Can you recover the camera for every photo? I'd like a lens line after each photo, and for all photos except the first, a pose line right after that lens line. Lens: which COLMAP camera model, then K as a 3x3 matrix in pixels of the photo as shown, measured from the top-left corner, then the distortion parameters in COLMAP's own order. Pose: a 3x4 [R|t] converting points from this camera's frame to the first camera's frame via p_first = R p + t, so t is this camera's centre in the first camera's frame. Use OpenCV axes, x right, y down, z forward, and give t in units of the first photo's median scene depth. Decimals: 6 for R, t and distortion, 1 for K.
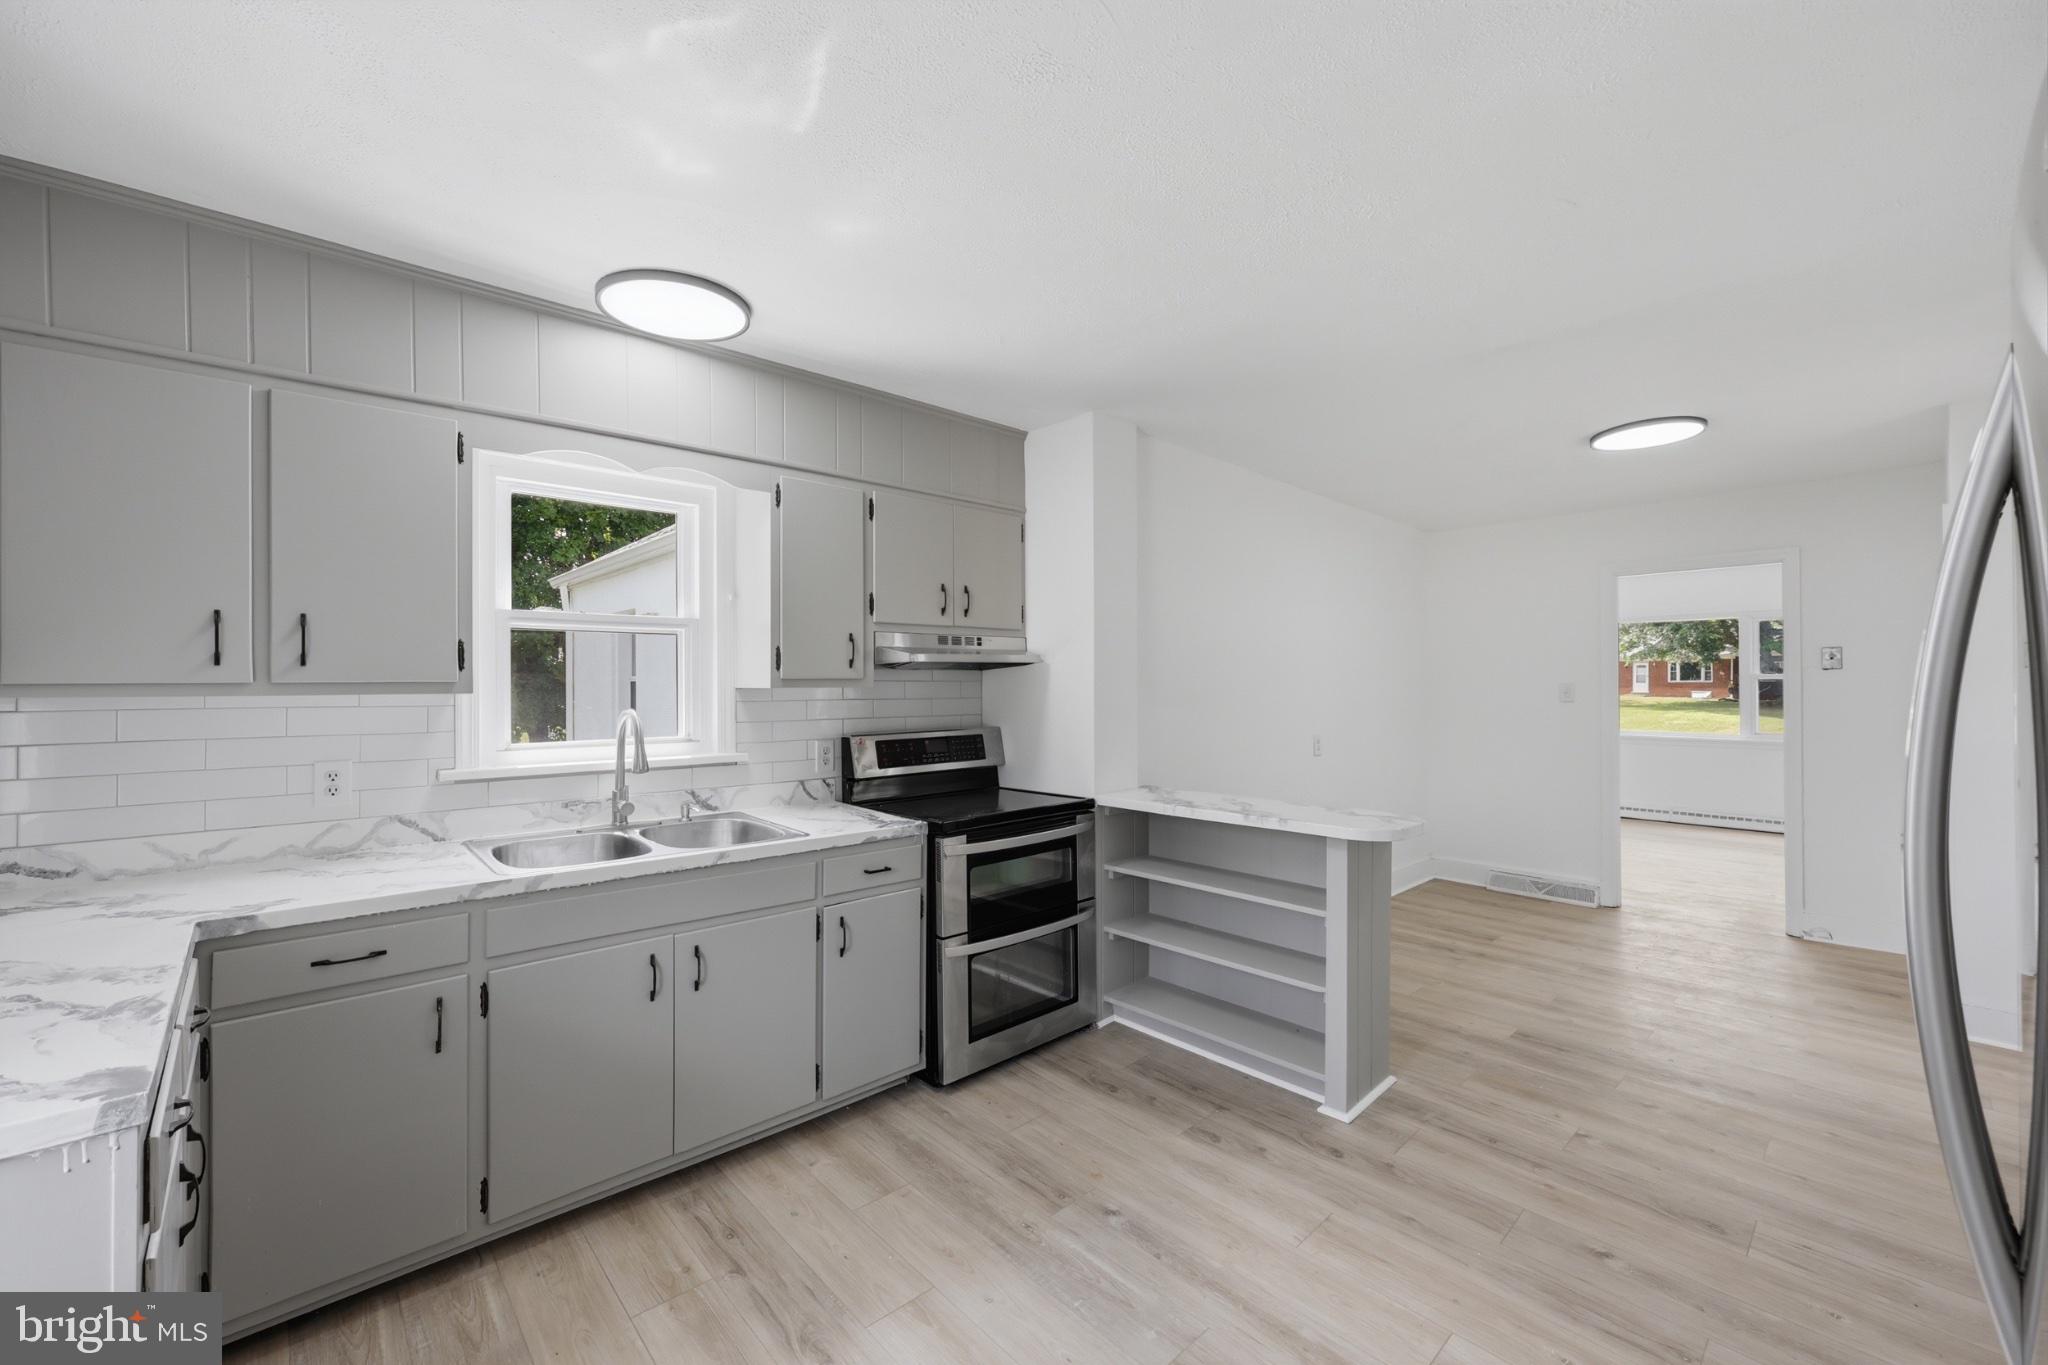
lens RADIAL K [[828.4, 0, 1014.7], [0, 828.4, 681.8], [0, 0, 1]] dist [0.002714, 0.000221]
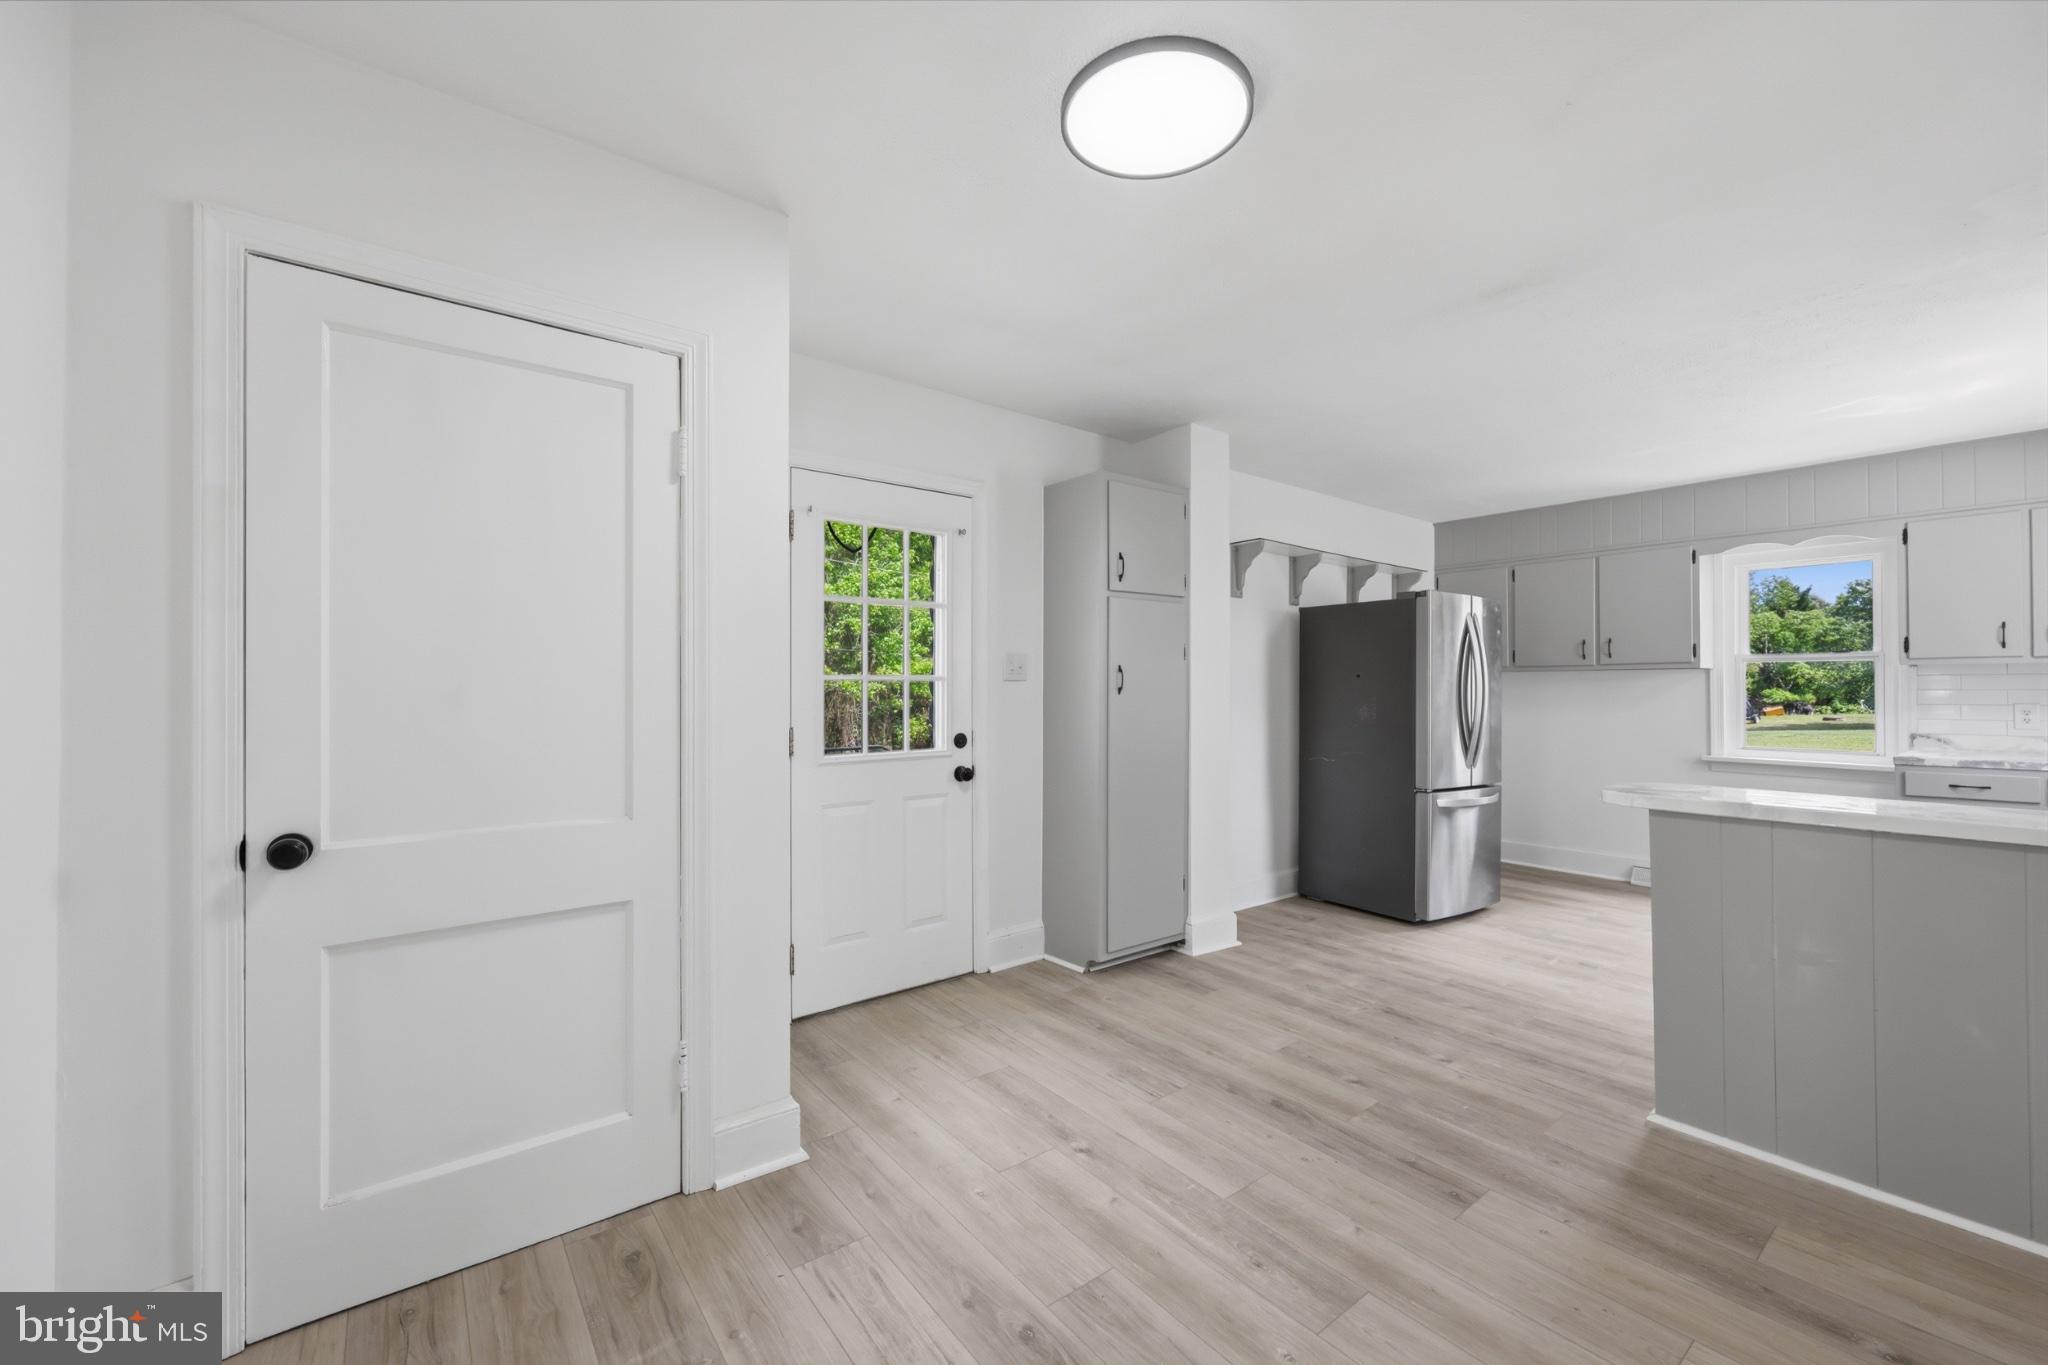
lens RADIAL K [[818.3, 0, 1021.9], [0, 818.3, 682.7], [0, 0, 1]] dist [-0.003370, 0.000121]
pose [[-0.996044, 0.002913, 0.088818, 1.098446], [0.001823, 0.999922, -0.012358, 0.061705], [-0.088848, -0.012147, -0.995971, 2.042744]]
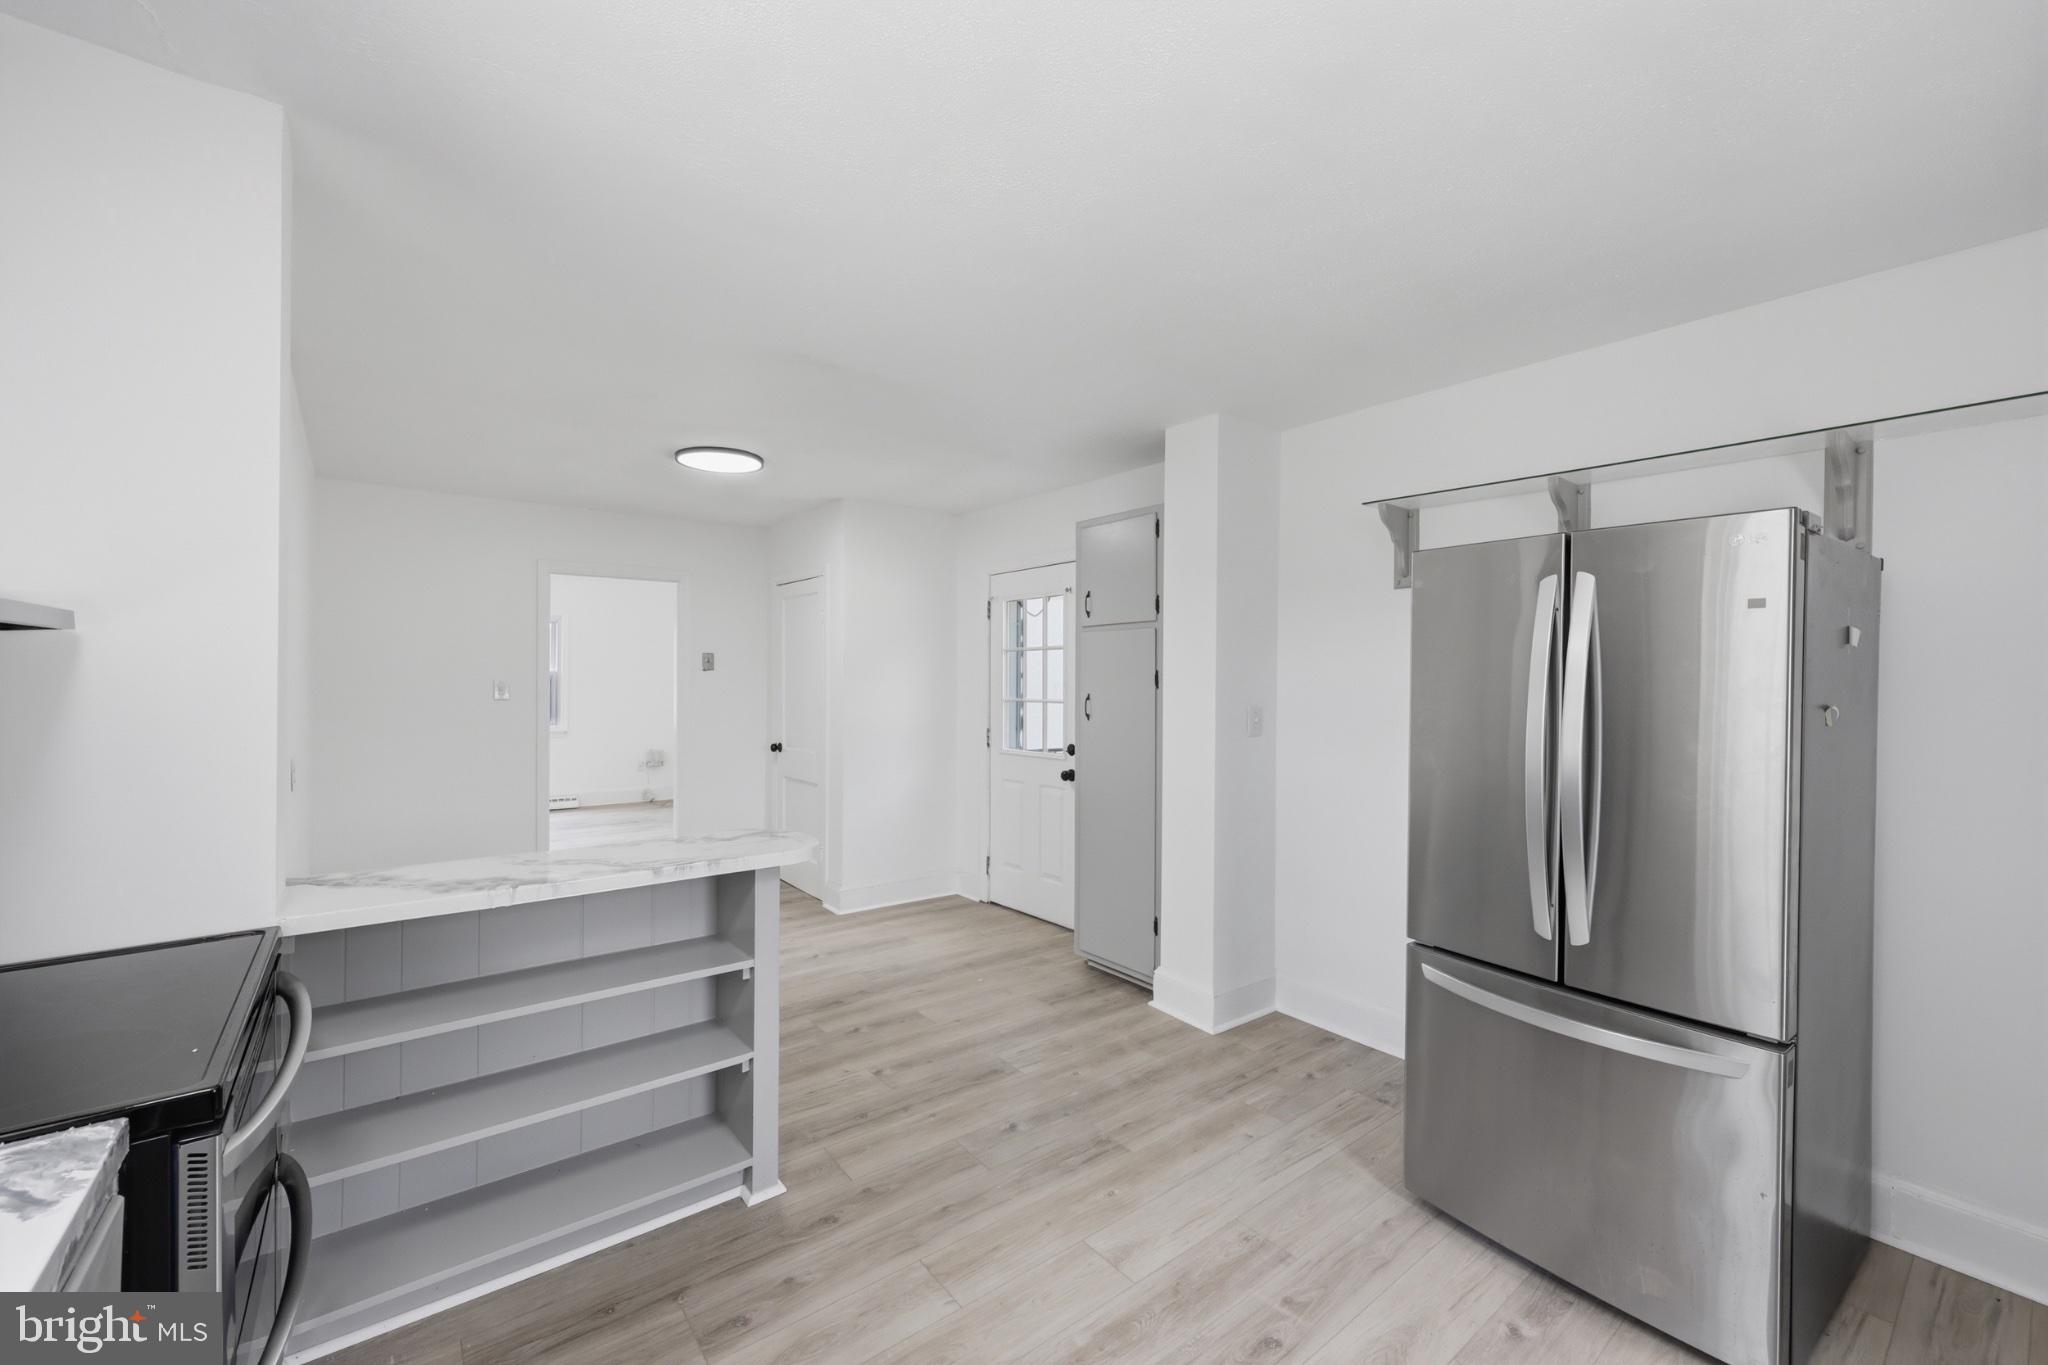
lens RADIAL K [[818.3, 0, 1021.9], [0, 818.3, 682.7], [0, 0, 1]] dist [-0.003370, 0.000121]
pose [[0.075182, -0.004555, 0.997159, -0.436905], [-0.005252, 0.999974, 0.004964, -0.011604], [-0.997156, -0.005610, 0.075156, 0.686651]]
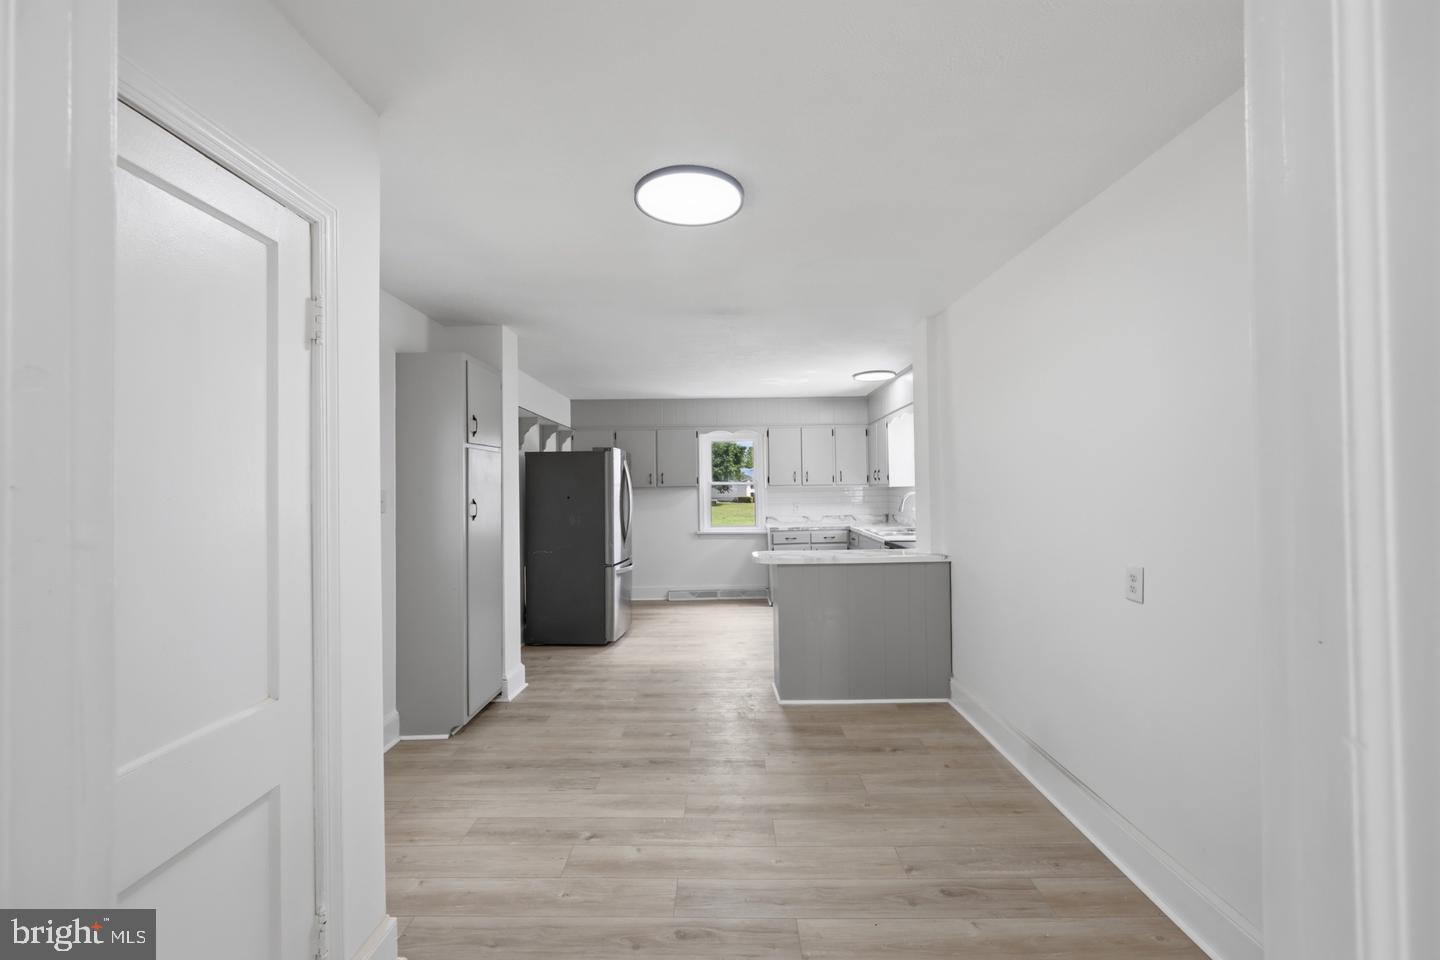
lens RADIAL K [[575.4, 0, 718.5], [0, 575.4, 480.2], [0, 0, 1]] dist [-0.003370, 0.000121]
pose [[-0.684401, 0.004129, -0.729094, 1.614302], [0.018229, 0.999768, -0.011450, -0.000826], [0.728878, -0.021127, -0.684318, 1.951969]]
